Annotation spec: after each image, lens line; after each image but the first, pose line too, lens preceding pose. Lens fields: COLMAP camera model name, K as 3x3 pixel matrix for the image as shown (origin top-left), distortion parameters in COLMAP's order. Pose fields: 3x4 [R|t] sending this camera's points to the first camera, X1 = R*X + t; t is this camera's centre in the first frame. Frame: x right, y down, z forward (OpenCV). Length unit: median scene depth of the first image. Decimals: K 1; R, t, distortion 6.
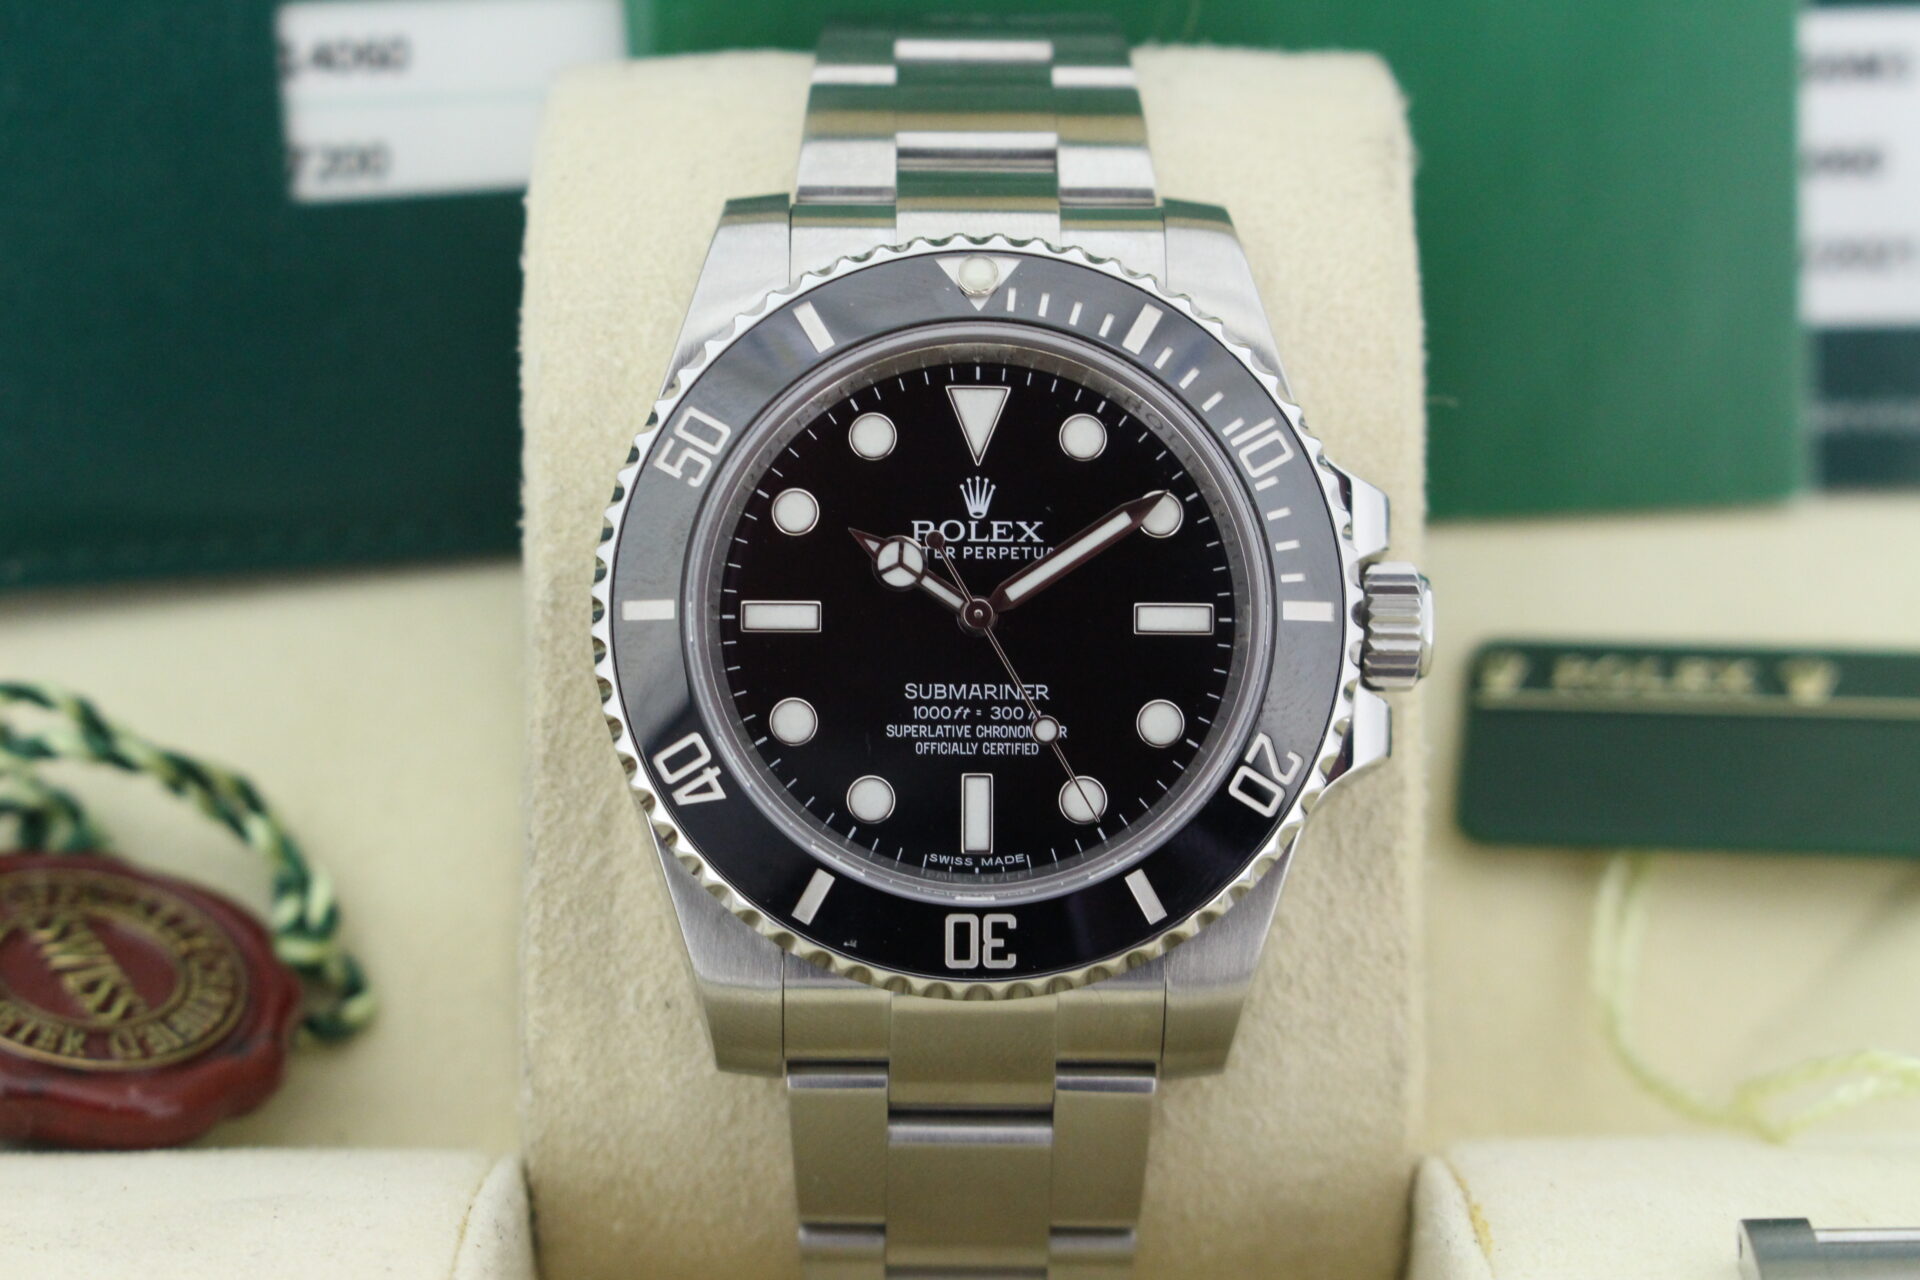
lens RADIAL K [[4972.9, 0, 962.4], [0, 4972.9, 595.2], [0, 0, 1]] dist [0.127224, 0.157219]
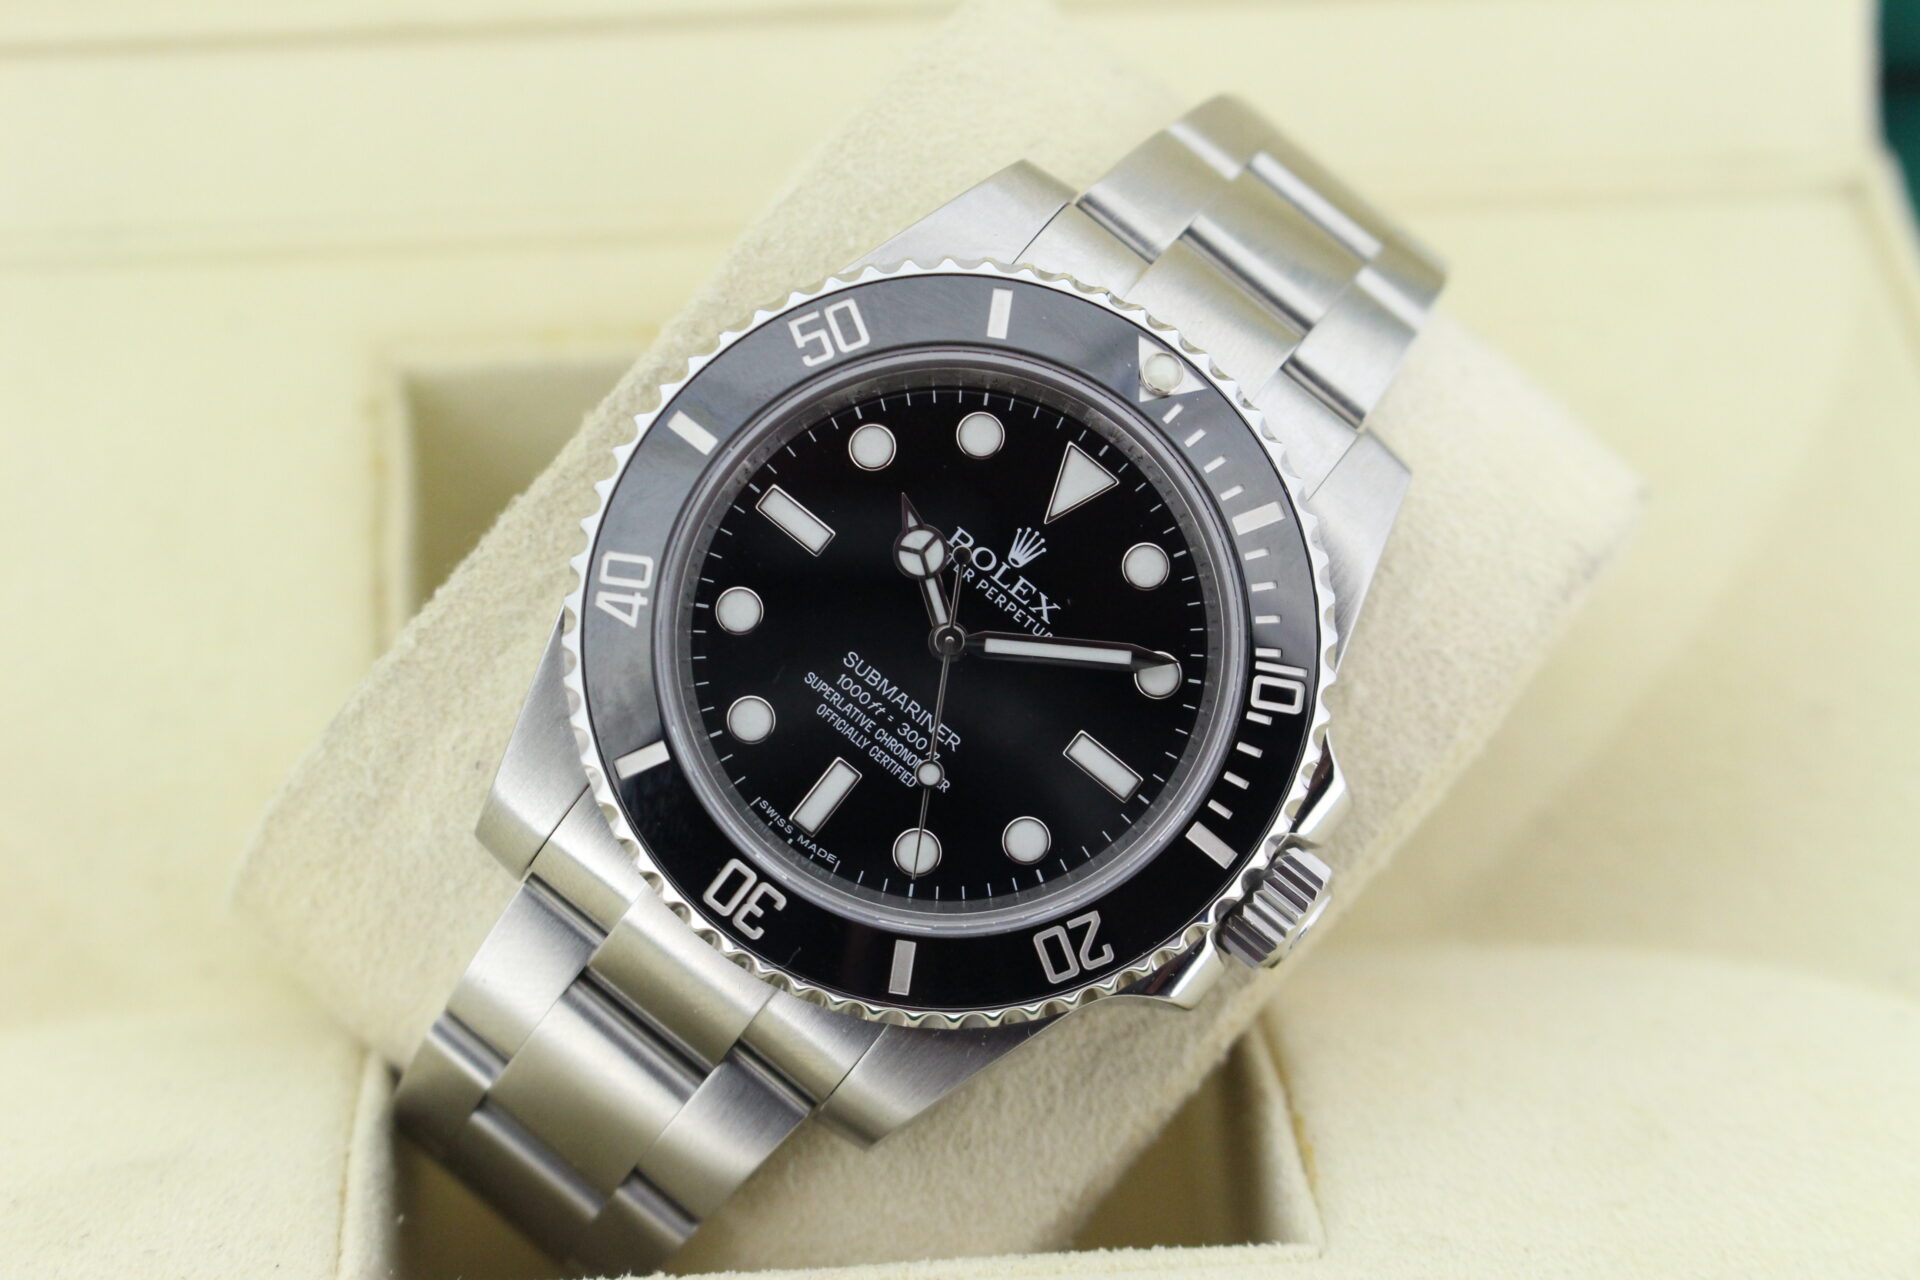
lens RADIAL K [[4075.8, 0, 960.0], [0, 4075.8, 640.0], [0, 0, 1]] dist [0.035272, 0.035850]
pose [[0.783139, 0.620766, -0.036654, 0.034394], [-0.619171, 0.783875, 0.046544, -0.035416], [0.057626, -0.013755, 0.998243, 0.184882]]
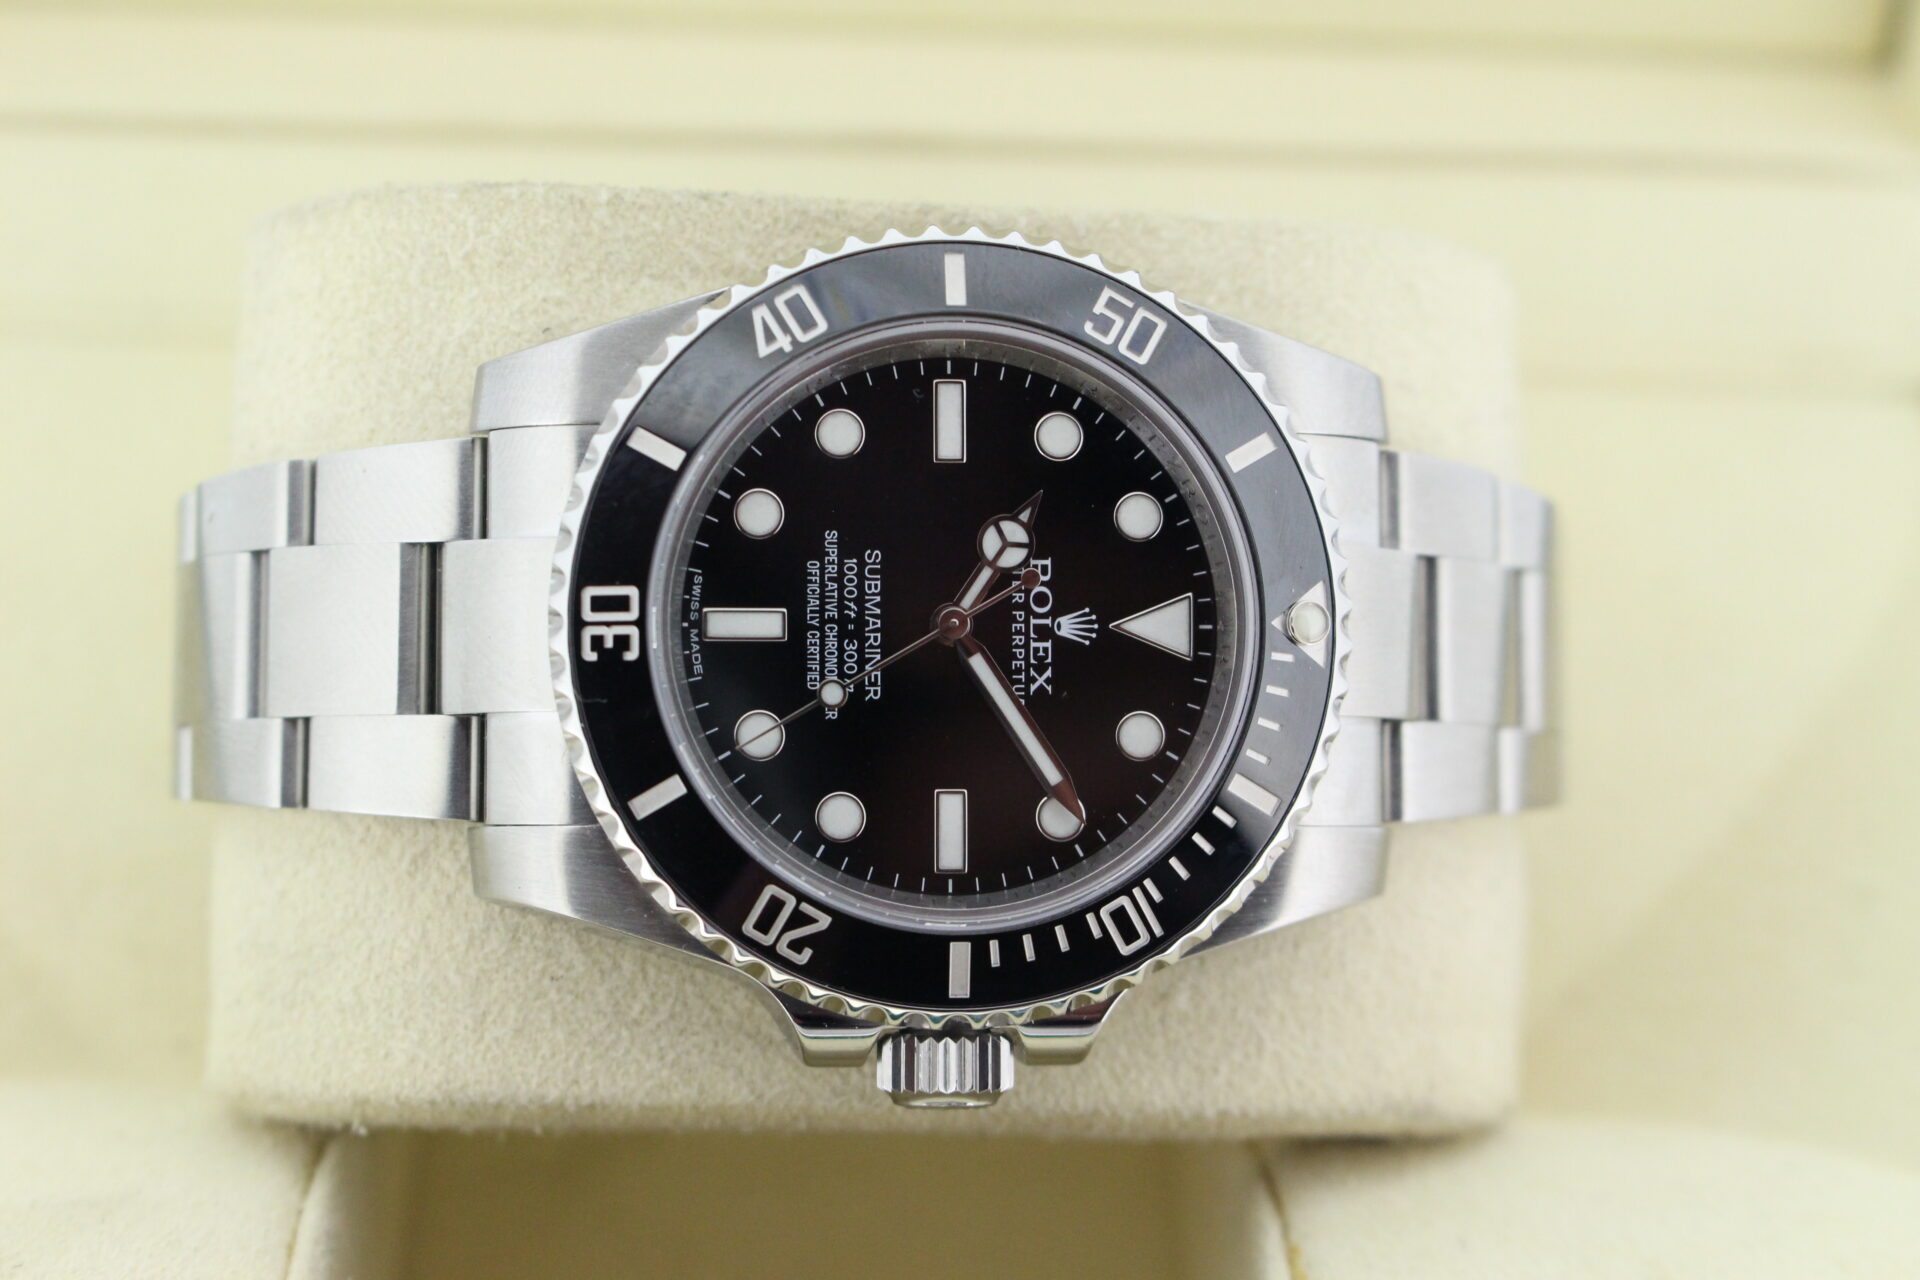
lens RADIAL K [[4075.8, 0, 960.0], [0, 4075.8, 640.0], [0, 0, 1]] dist [0.035272, 0.035850]
pose [[0.007765, 0.997461, -0.070793, 0.061351], [-0.999970, 0.007711, -0.001041, 0.003496], [-0.000492, 0.070799, 0.997490, 0.219953]]
